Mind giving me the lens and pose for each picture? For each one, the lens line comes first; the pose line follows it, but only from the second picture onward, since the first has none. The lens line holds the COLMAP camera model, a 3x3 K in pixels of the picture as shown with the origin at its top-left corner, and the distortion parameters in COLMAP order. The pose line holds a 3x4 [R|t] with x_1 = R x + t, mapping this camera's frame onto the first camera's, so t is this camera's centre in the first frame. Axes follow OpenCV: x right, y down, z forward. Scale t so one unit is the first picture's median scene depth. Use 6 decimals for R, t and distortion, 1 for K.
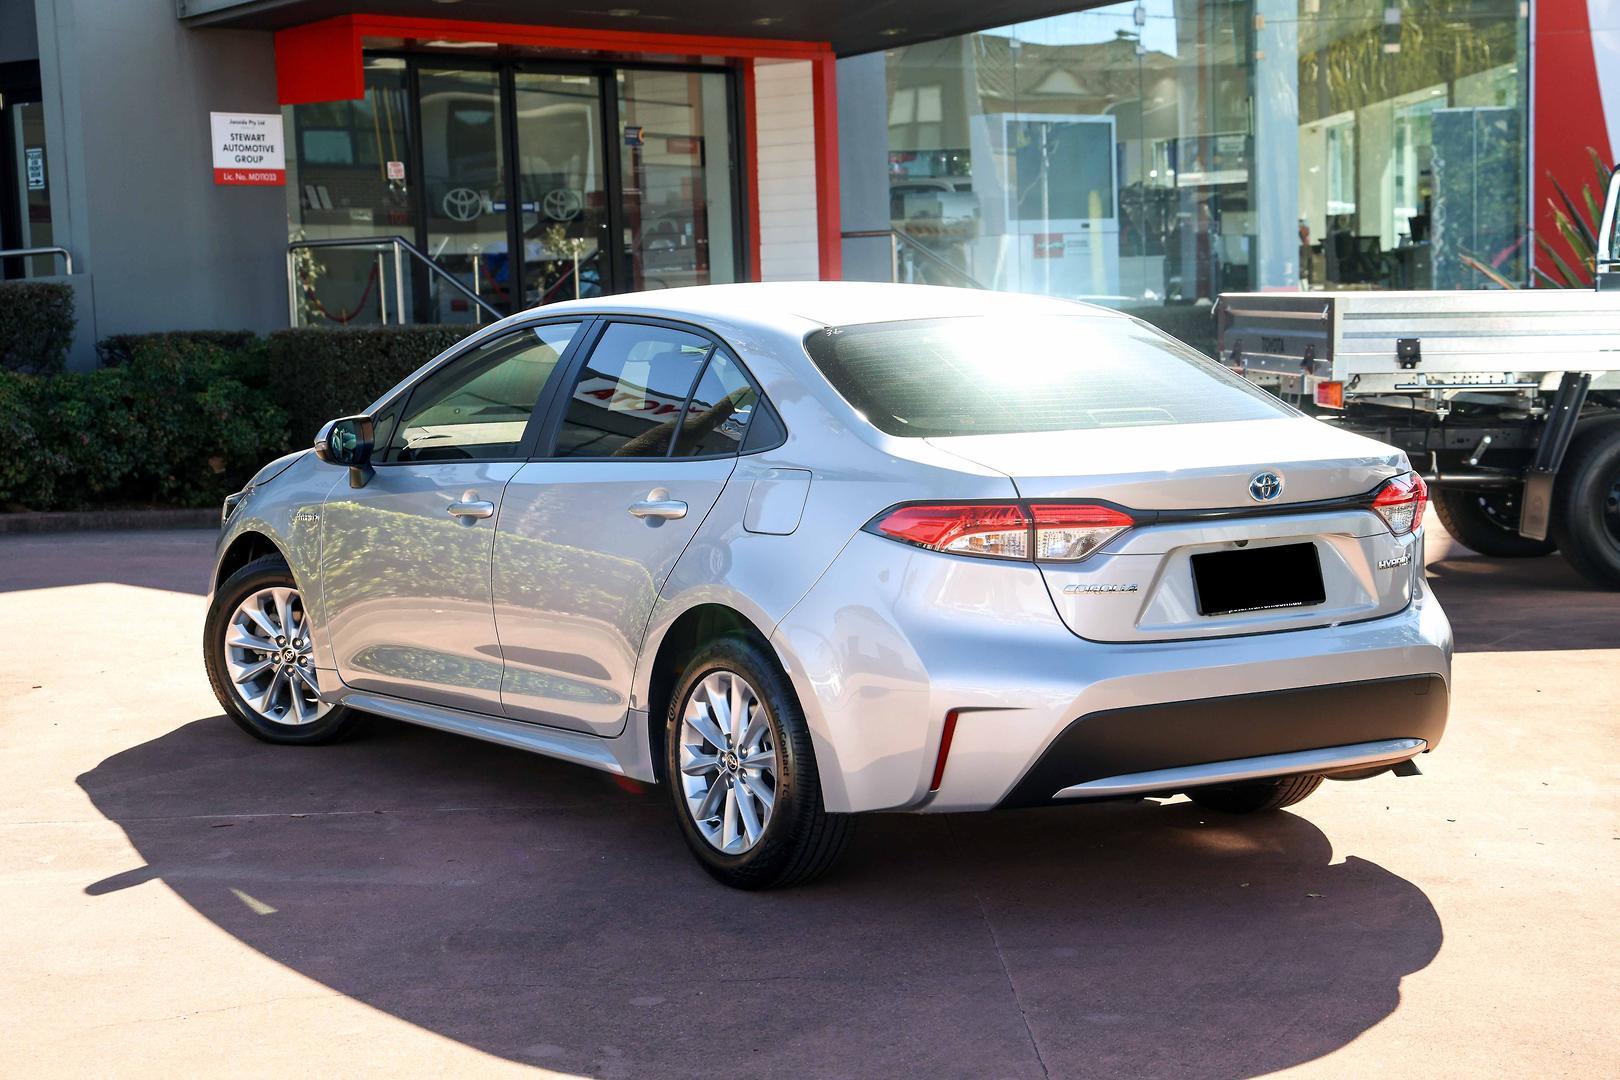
lens RADIAL K [[2848.3, 0, 790.3], [0, 2848.3, 566.6], [0, 0, 1]] dist [0.239338, -0.010849]
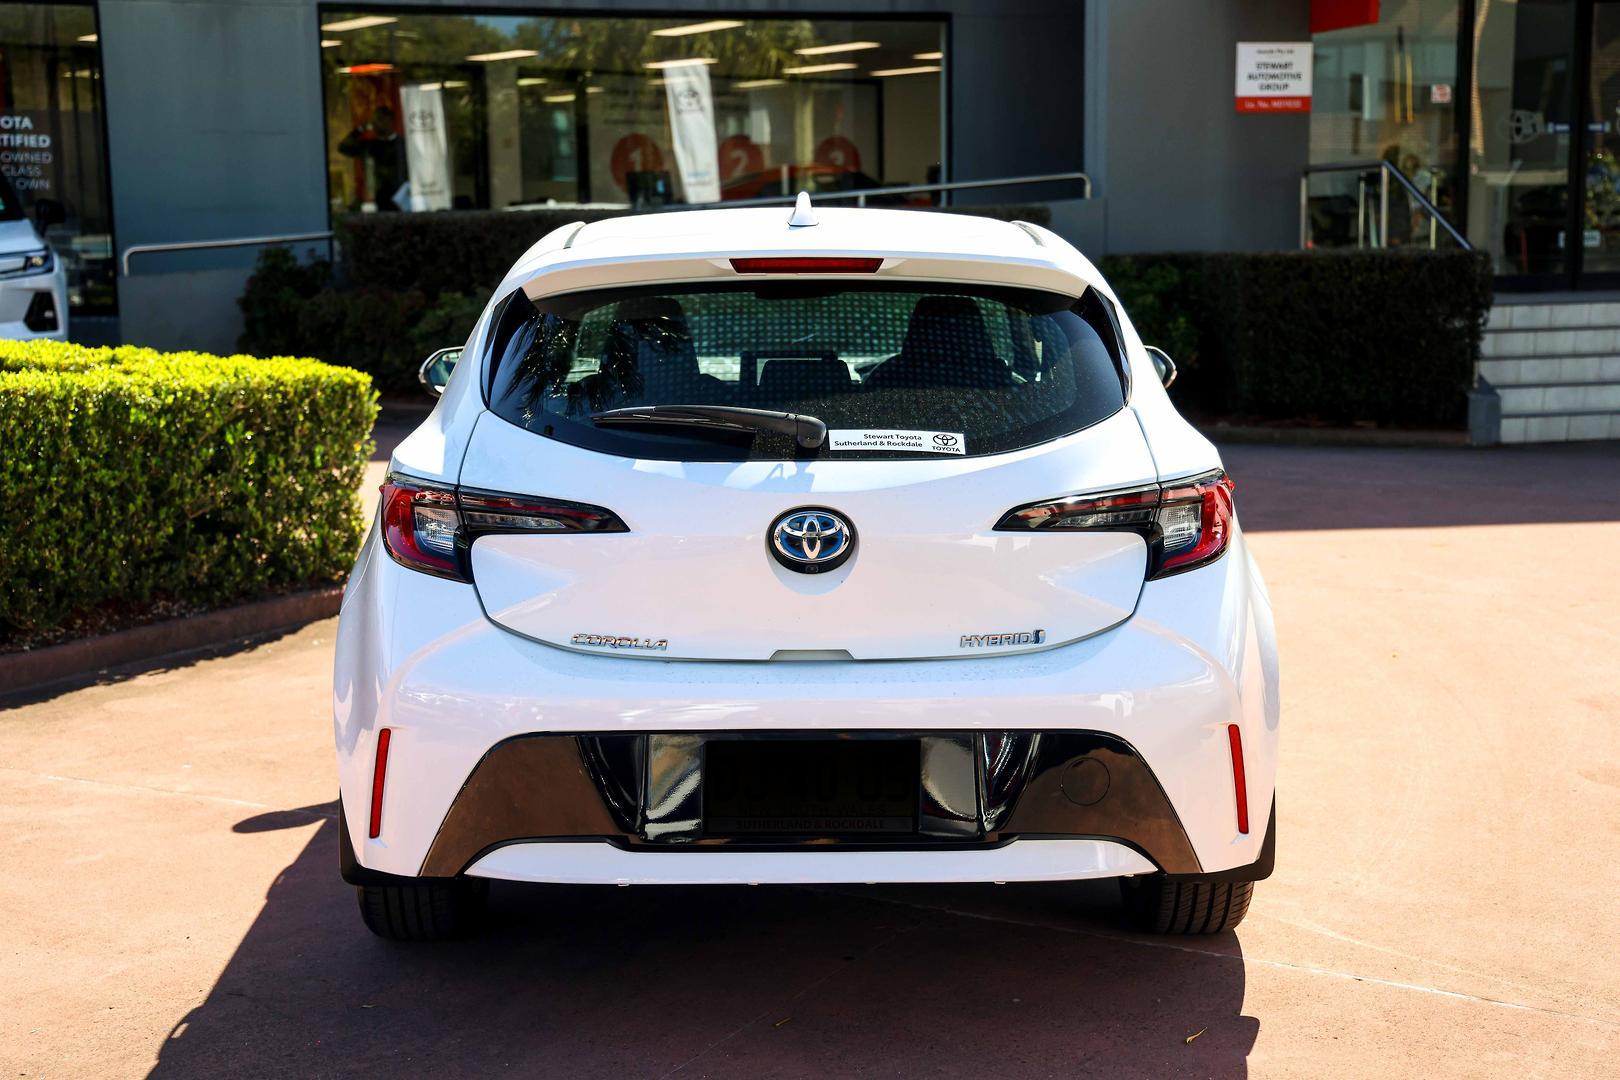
lens RADIAL K [[2378.0, 0, 810.0], [0, 2378.0, 540.0], [0, 0, 1]] dist [0.163623, 0.076017]
pose [[0.862477, 0.086401, -0.498667, 0.115872], [-0.065851, 0.996102, 0.058694, -0.017759], [0.501795, -0.017784, 0.864804, 0.157573]]
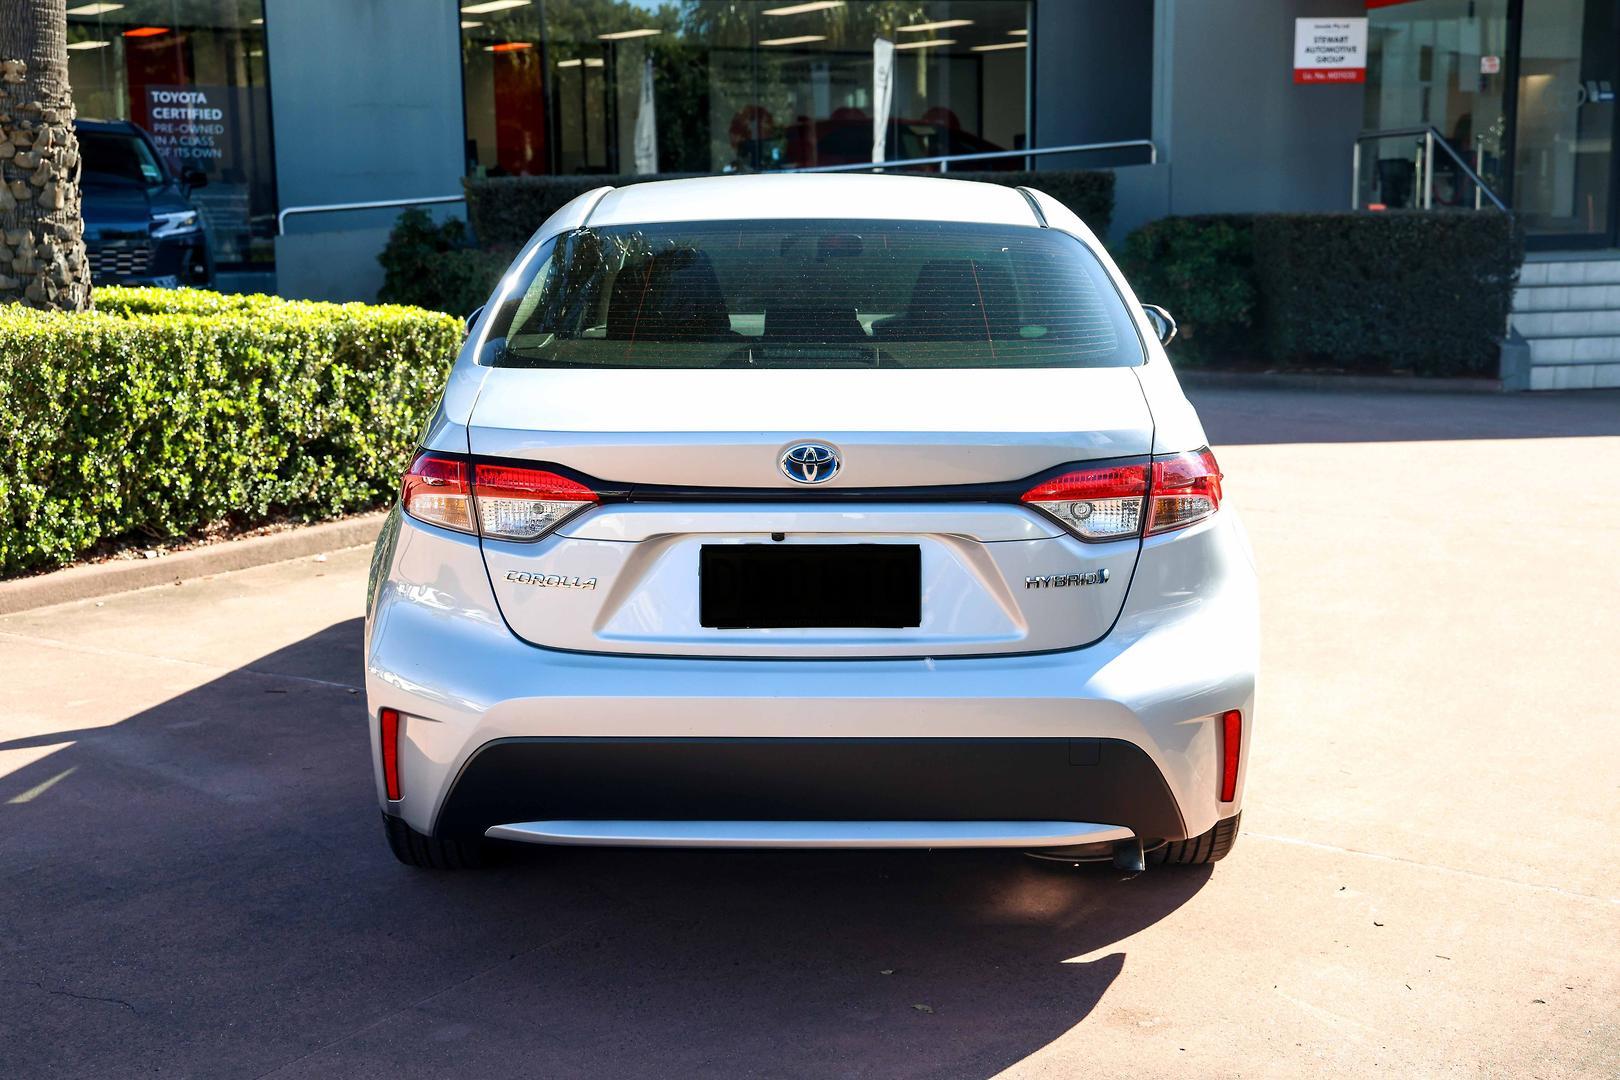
lens RADIAL K [[2202.1, 0, 810.0], [0, 2202.1, 540.0], [0, 0, 1]] dist [0.134501, 0.109831]
pose [[0.832472, 0.107038, -0.543629, 0.137123], [-0.070405, 0.993644, 0.087831, -0.016877], [0.549575, -0.034842, 0.834718, 0.152049]]
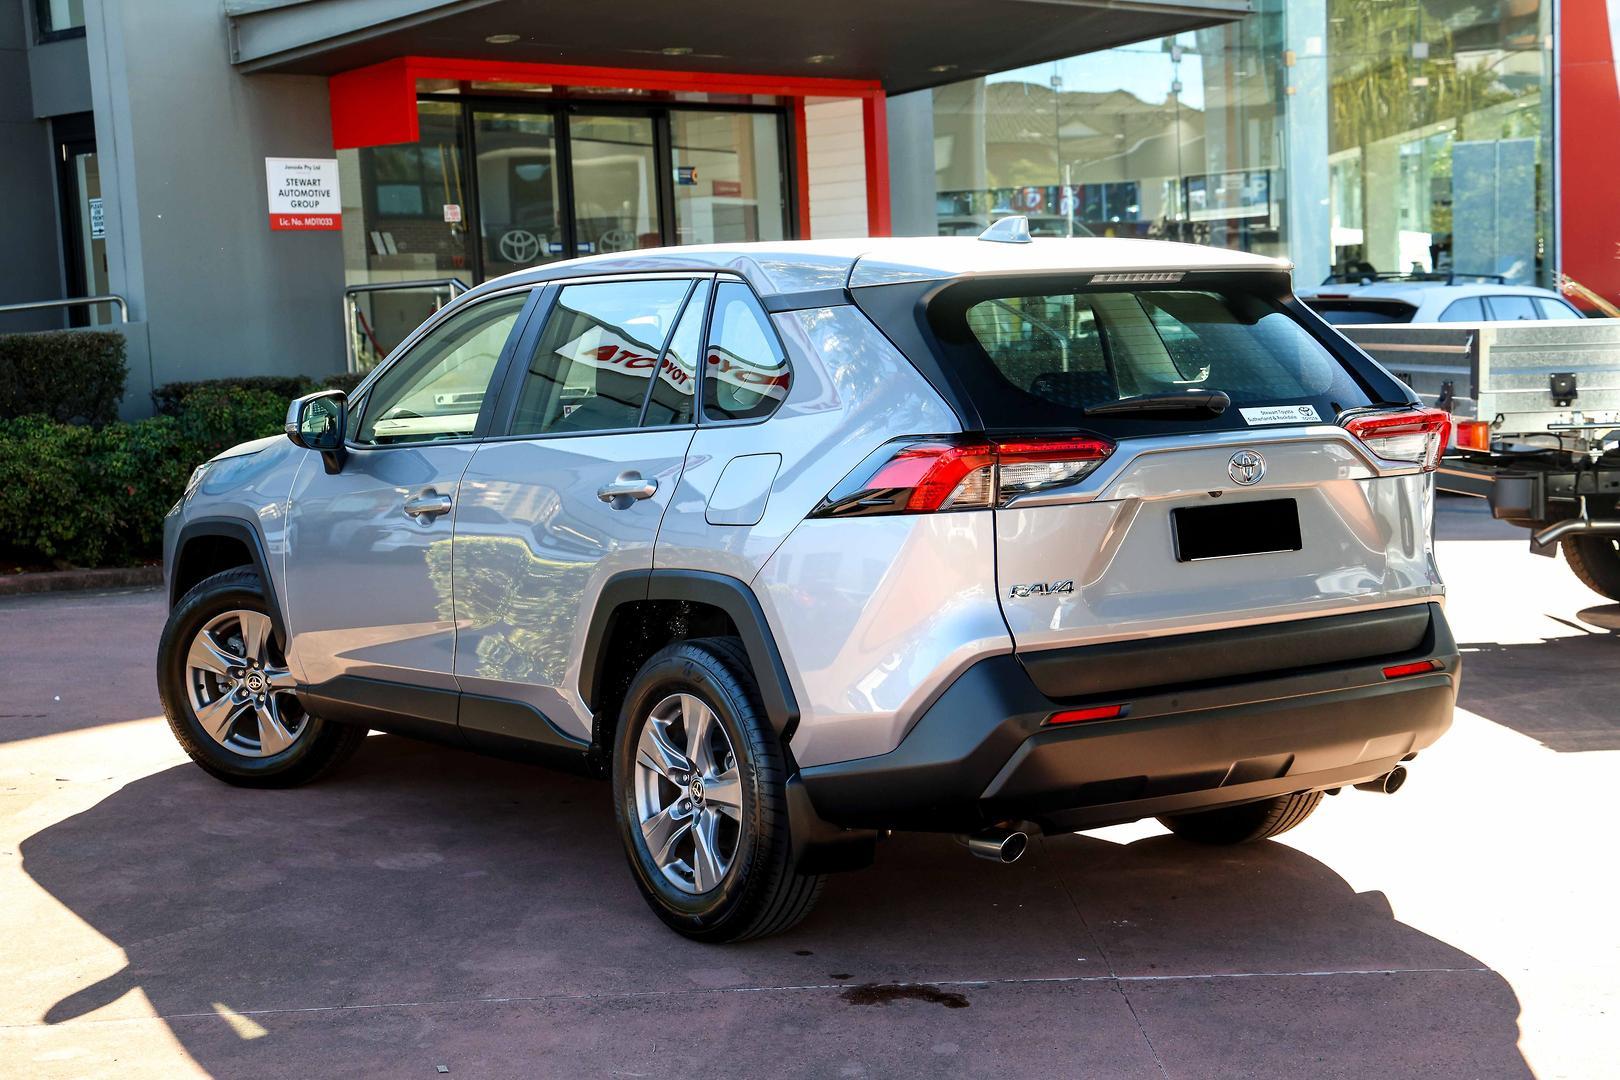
lens RADIAL K [[2569.0, 0, 806.0], [0, 2569.0, 571.3], [0, 0, 1]] dist [0.185015, 0.070802]
pose [[0.999873, -0.014386, -0.006831, -0.009652], [0.014385, 0.999897, -0.000083, -0.011418], [0.006832, -0.000016, 0.999977, 0.101189]]
